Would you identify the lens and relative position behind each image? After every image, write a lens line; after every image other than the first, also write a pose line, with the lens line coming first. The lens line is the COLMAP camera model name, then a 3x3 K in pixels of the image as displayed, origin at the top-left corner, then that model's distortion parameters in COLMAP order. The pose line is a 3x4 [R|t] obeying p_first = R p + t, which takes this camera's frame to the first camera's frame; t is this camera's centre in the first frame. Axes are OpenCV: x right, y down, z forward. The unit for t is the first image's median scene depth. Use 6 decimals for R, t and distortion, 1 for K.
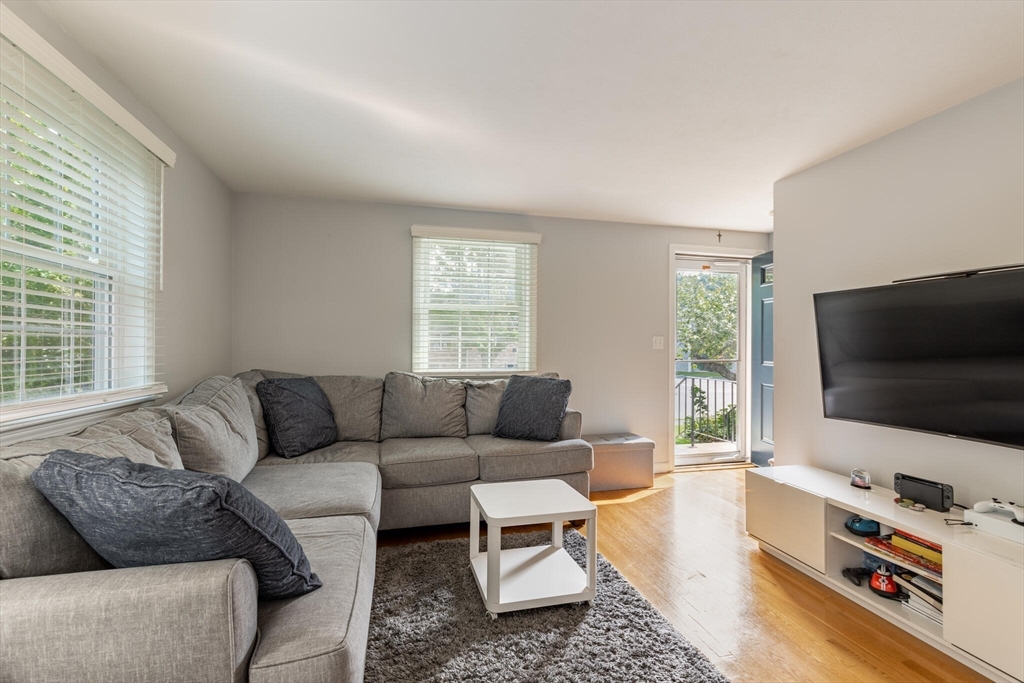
lens RADIAL K [[459.2, 0, 524.3], [0, 459.2, 344.6], [0, 0, 1]] dist [0.003011, 0.000396]
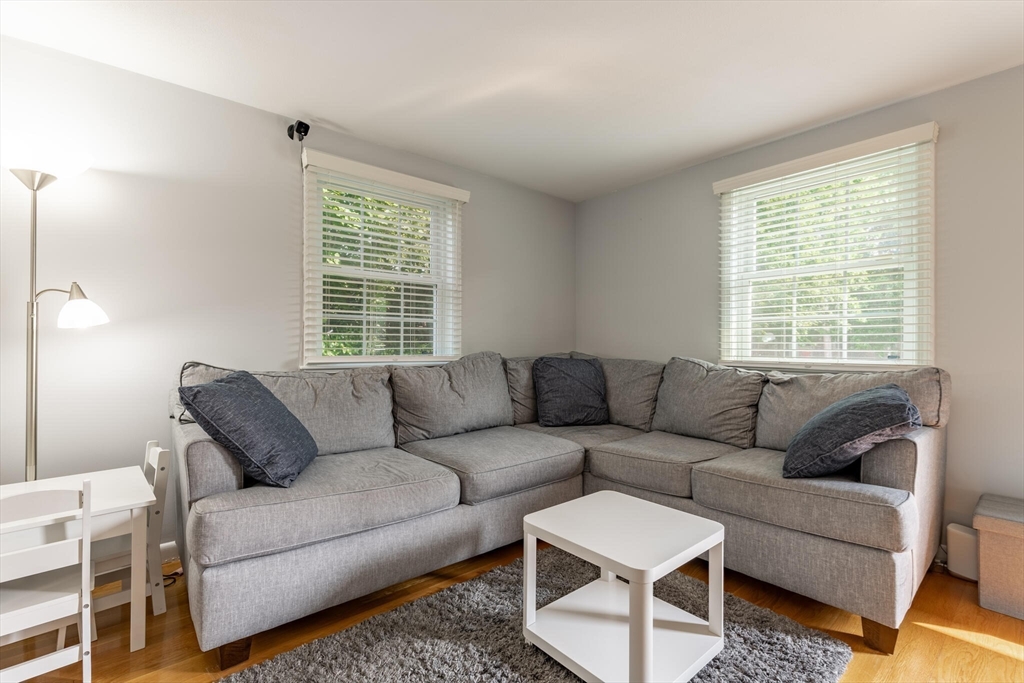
lens RADIAL K [[459.2, 0, 524.3], [0, 459.2, 344.6], [0, 0, 1]] dist [0.003011, 0.000396]
pose [[0.438424, -0.003997, -0.898760, 0.385578], [0.004322, 0.999988, -0.002339, 0.037013], [0.898758, -0.002859, 0.438436, 0.364461]]
